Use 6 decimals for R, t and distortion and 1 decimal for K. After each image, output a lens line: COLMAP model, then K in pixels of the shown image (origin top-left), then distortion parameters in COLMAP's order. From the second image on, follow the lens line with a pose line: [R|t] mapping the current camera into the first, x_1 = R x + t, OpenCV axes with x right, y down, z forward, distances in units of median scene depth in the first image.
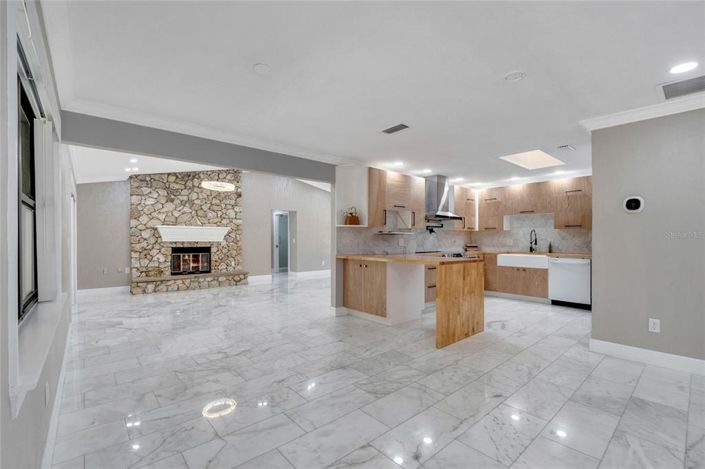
lens RADIAL K [[310.4, 0, 353.2], [0, 310.4, 237.7], [0, 0, 1]] dist [-0.017649, -0.001181]
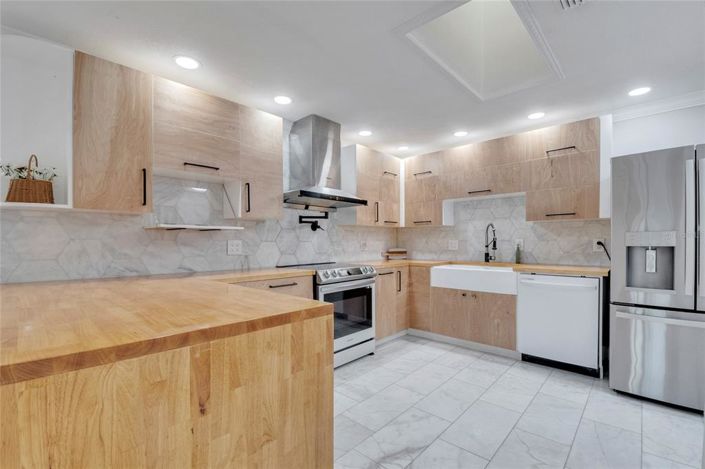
lens RADIAL K [[310.4, 0, 358.8], [0, 310.4, 246.6], [0, 0, 1]] dist [-0.017649, -0.001181]
pose [[0.992359, -0.008313, 0.123106, 0.258406], [0.005961, 0.999793, 0.019457, 0.004565], [-0.123242, -0.018575, 0.992203, 0.439231]]
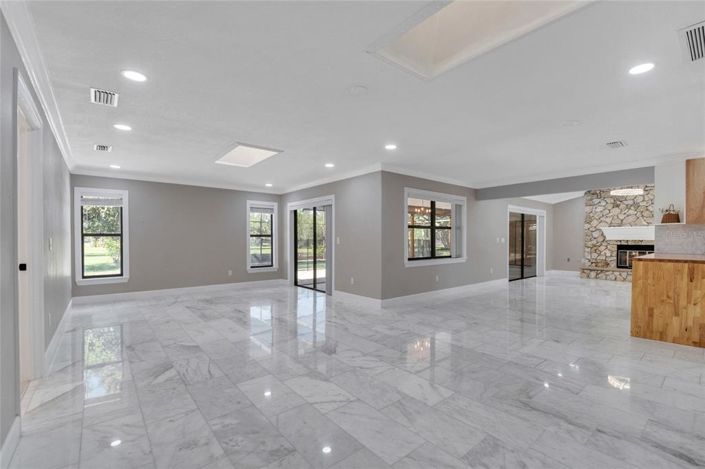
lens RADIAL K [[310.4, 0, 368.7], [0, 310.4, 240.9], [0, 0, 1]] dist [-0.017649, -0.001181]
pose [[0.003949, 0.004683, -0.999981, 0.723118], [0.009242, 0.999946, 0.004719, 0.001479], [0.999949, -0.009261, 0.003905, 0.025556]]
